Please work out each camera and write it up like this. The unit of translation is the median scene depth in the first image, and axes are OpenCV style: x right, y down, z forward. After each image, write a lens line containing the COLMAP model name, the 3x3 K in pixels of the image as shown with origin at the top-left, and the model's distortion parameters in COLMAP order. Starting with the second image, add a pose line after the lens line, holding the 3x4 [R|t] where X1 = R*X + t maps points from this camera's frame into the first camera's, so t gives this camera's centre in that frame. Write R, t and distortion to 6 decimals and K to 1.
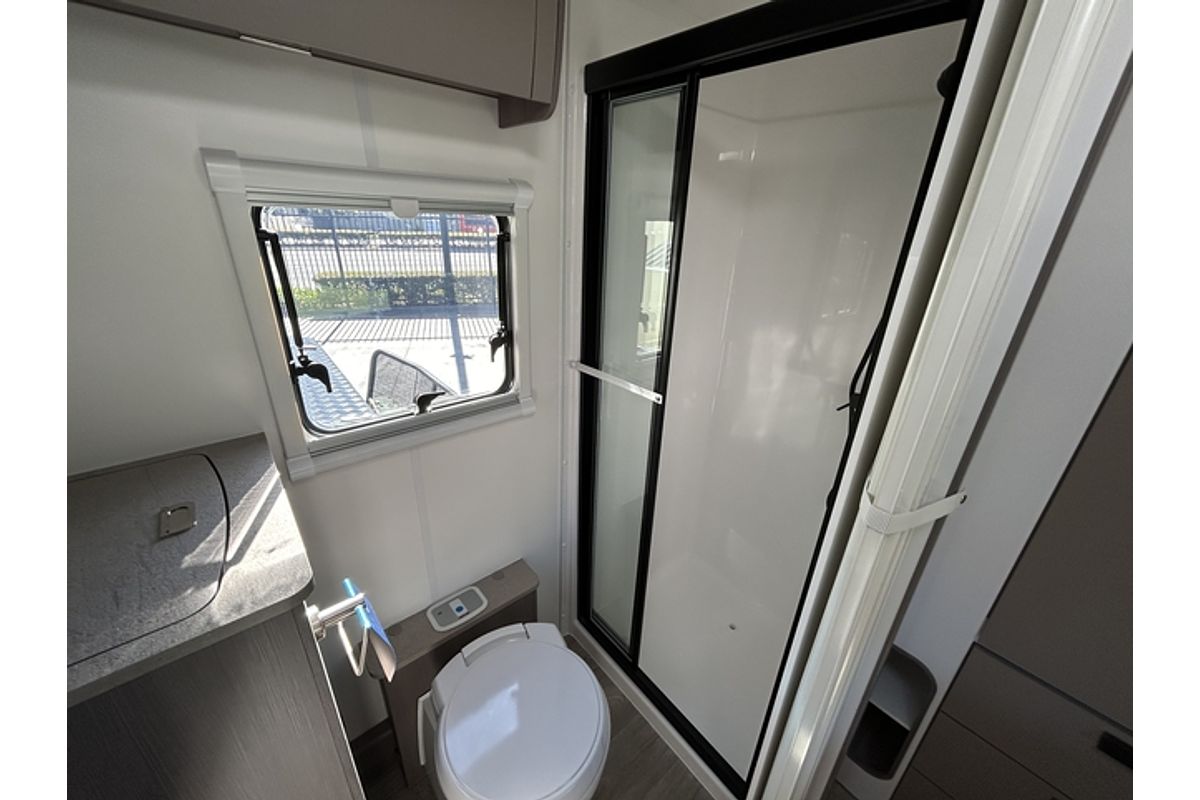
lens RADIAL K [[432.1, 0, 602.9], [0, 432.1, 399.8], [0, 0, 1]] dist [0.003912, 0.000460]
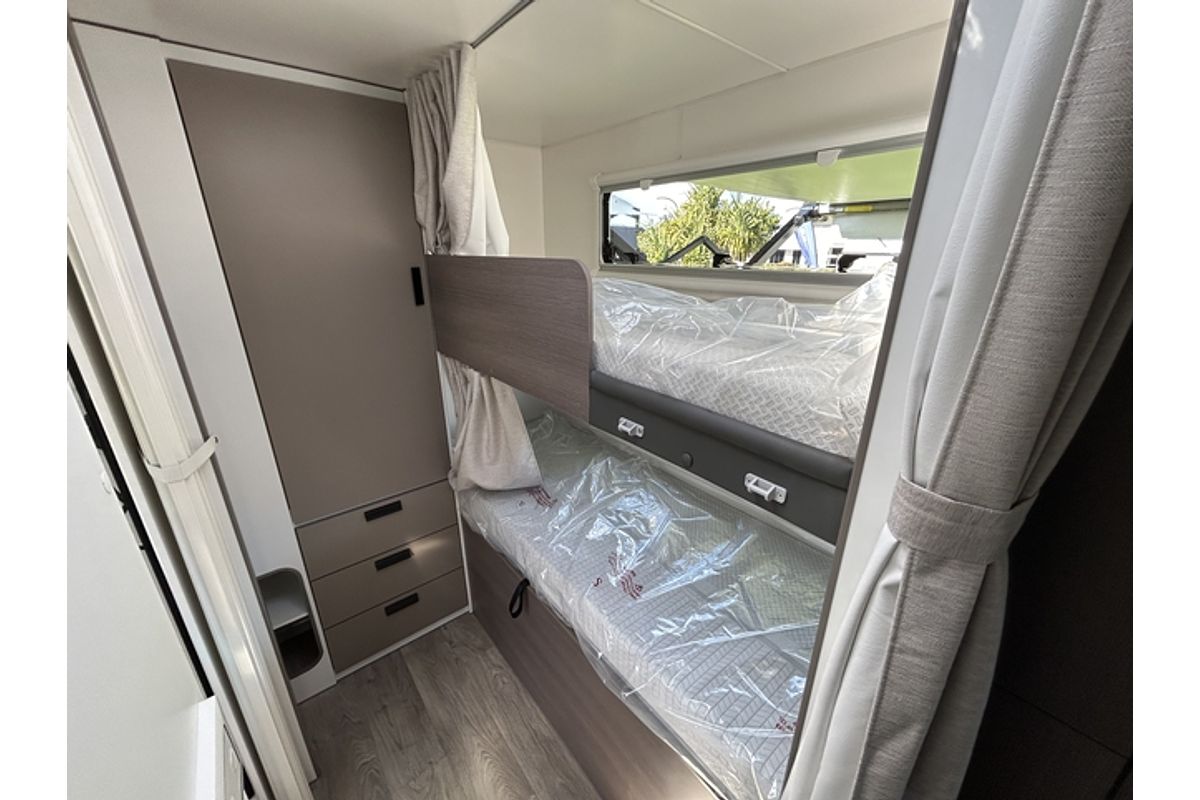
lens RADIAL K [[432.1, 0, 600.0], [0, 432.1, 400.0], [0, 0, 1]] dist [0.003912, 0.000460]
pose [[0.008248, -0.381490, 0.924336, -0.361016], [0.379767, 0.856306, 0.350024, 0.074719], [-0.925045, 0.348145, 0.151940, -0.366289]]
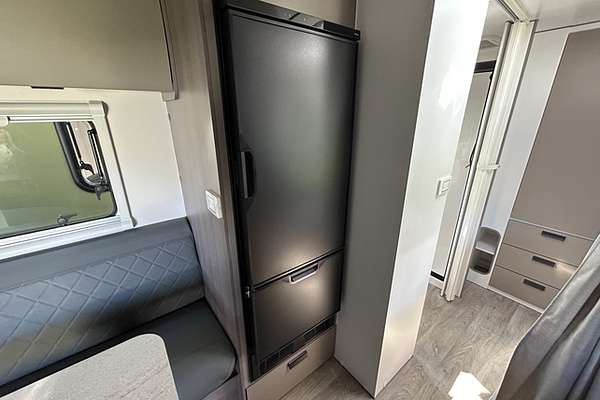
lens RADIAL K [[248.7, 0, 298.9], [0, 248.7, 196.8], [0, 0, 1]] dist [0.010443, 0.000022]
pose [[0.998506, -0.031222, -0.044849, -0.867464], [0.029278, 0.998631, -0.043357, 0.465222], [0.046141, 0.041980, 0.998052, -1.274466]]
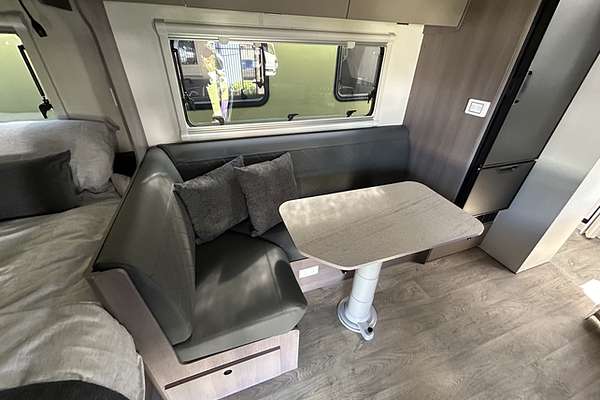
lens RADIAL K [[248.7, 0, 299.0], [0, 248.7, 196.9], [0, 0, 1]] dist [0.010443, 0.000022]
pose [[0.943219, 0.170611, -0.285009, -1.837517], [-0.126268, 0.977765, 0.167429, 0.900344], [0.307237, -0.121935, 0.943789, -2.275129]]
